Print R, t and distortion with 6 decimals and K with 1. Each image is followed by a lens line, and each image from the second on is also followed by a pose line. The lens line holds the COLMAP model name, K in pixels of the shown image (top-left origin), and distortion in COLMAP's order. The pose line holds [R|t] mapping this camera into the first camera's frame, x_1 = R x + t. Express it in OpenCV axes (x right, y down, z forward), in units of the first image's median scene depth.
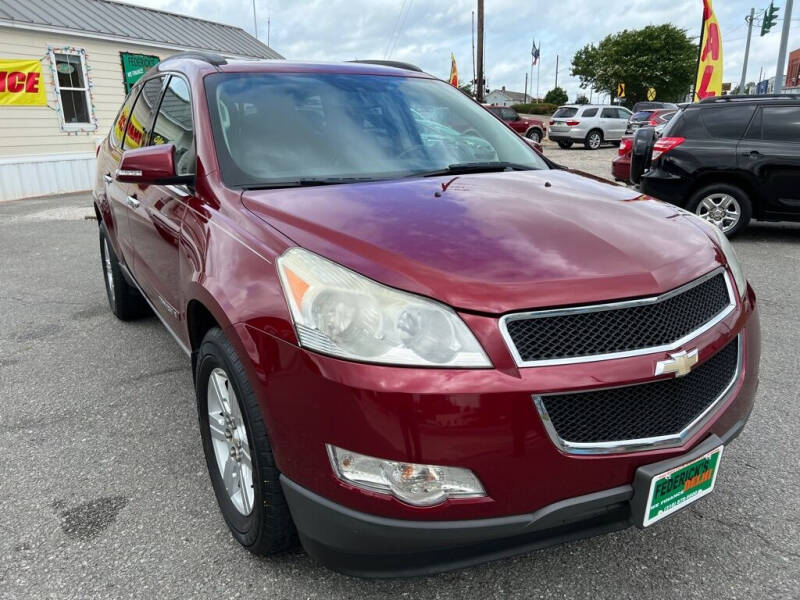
lens RADIAL K [[598.3, 0, 397.9], [0, 598.3, 299.4], [0, 0, 1]] dist [0.050668, -0.056398]
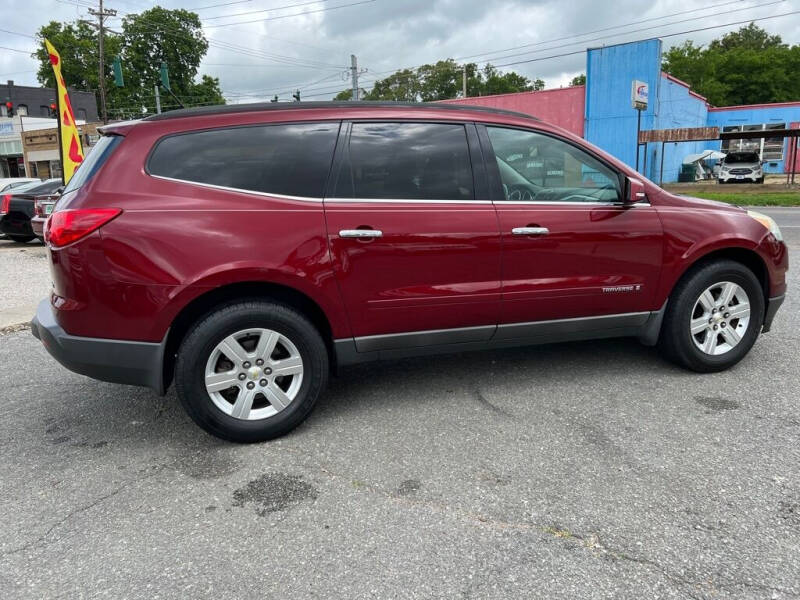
lens RADIAL K [[598.3, 0, 396.1], [0, 598.3, 303.6], [0, 0, 1]] dist [0.050668, -0.056398]
pose [[0.244207, -0.200658, 0.948736, -0.173487], [0.292757, 0.947963, 0.125138, -0.026910], [-0.924476, 0.247189, 0.290243, 0.100244]]
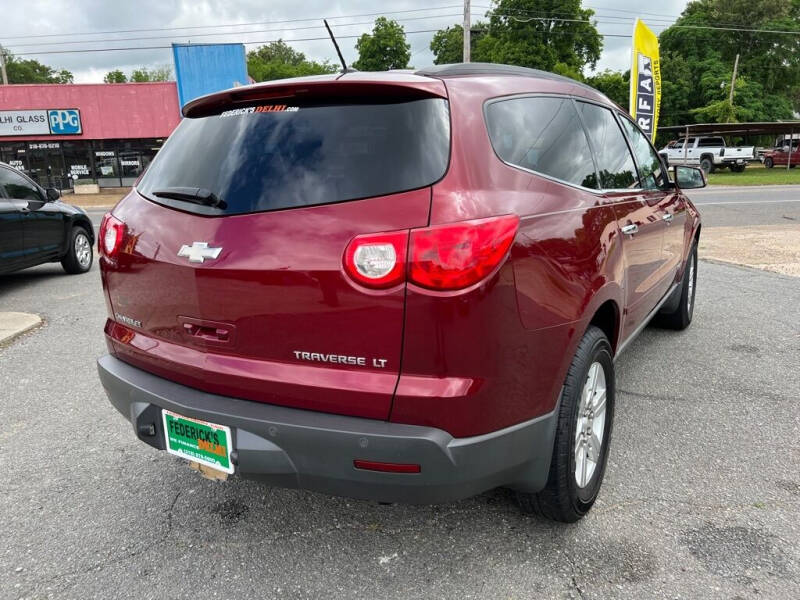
lens RADIAL K [[598.3, 0, 395.7], [0, 598.3, 303.4], [0, 0, 1]] dist [0.050668, -0.056398]
pose [[-0.446674, -0.181757, 0.876041, -0.136133], [0.284189, 0.899617, 0.331550, -0.059824], [-0.848363, 0.397056, -0.350182, 0.206768]]
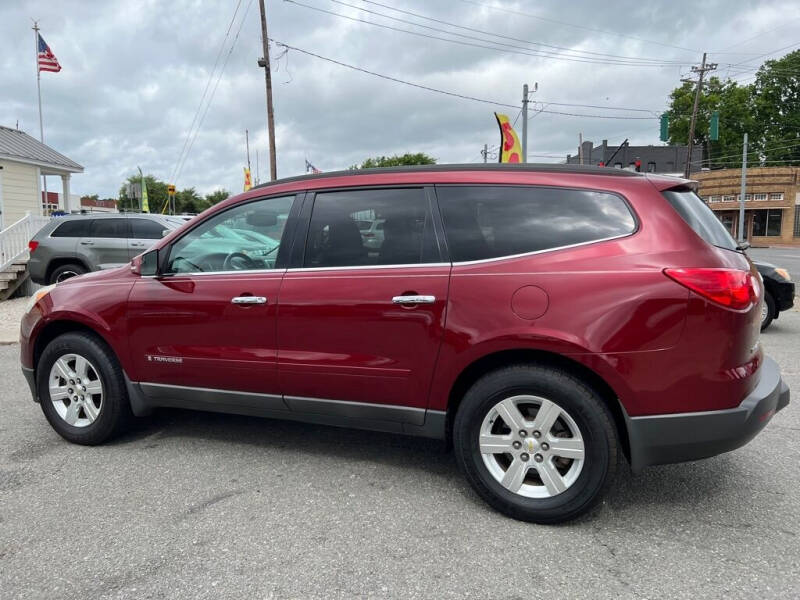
lens RADIAL K [[598.3, 0, 401.4], [0, 598.3, 295.4], [0, 0, 1]] dist [0.050668, -0.056398]
pose [[0.929271, -0.032345, 0.367980, -0.056826], [0.098237, 0.981926, -0.161772, -0.000943], [-0.356097, 0.186479, 0.915653, 0.002426]]
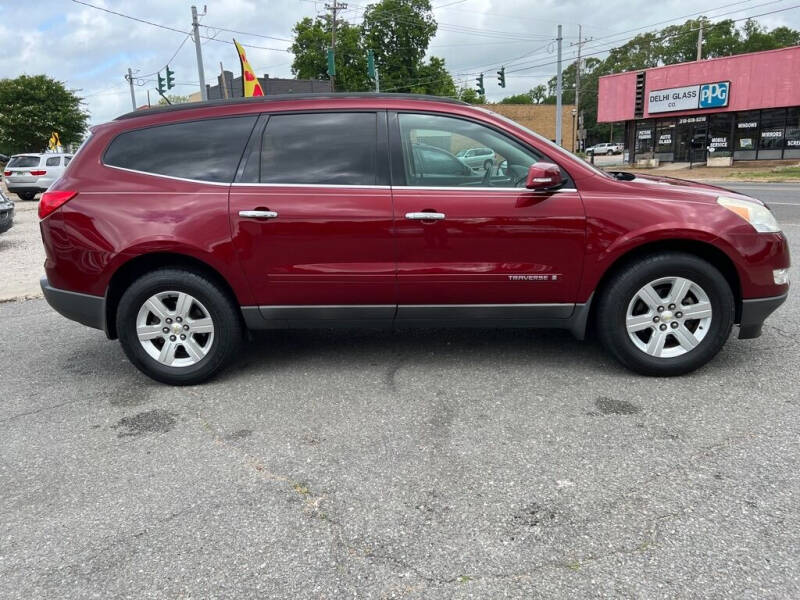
lens RADIAL K [[598.3, 0, 395.2], [0, 598.3, 301.7], [0, 0, 1]] dist [0.050668, -0.056398]
pose [[0.575855, -0.201514, 0.792327, -0.154382], [0.260421, 0.963877, 0.055874, -0.008828], [-0.774966, 0.174163, 0.607532, 0.038167]]
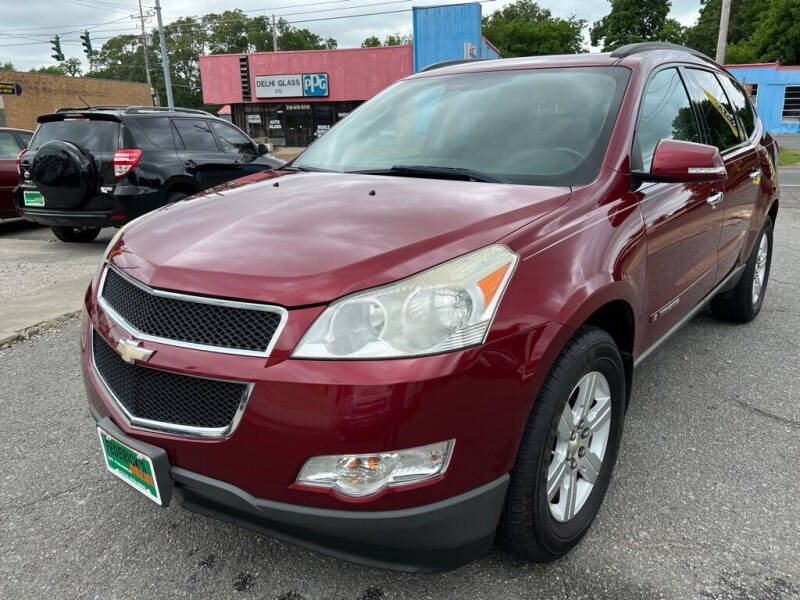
lens RADIAL K [[598.3, 0, 402.3], [0, 598.3, 298.5], [0, 0, 1]] dist [0.050668, -0.056398]
pose [[-0.095891, -0.257426, 0.961528, -0.137753], [0.293893, 0.915593, 0.274438, -0.050618], [-0.951016, 0.308902, -0.012141, 0.181311]]
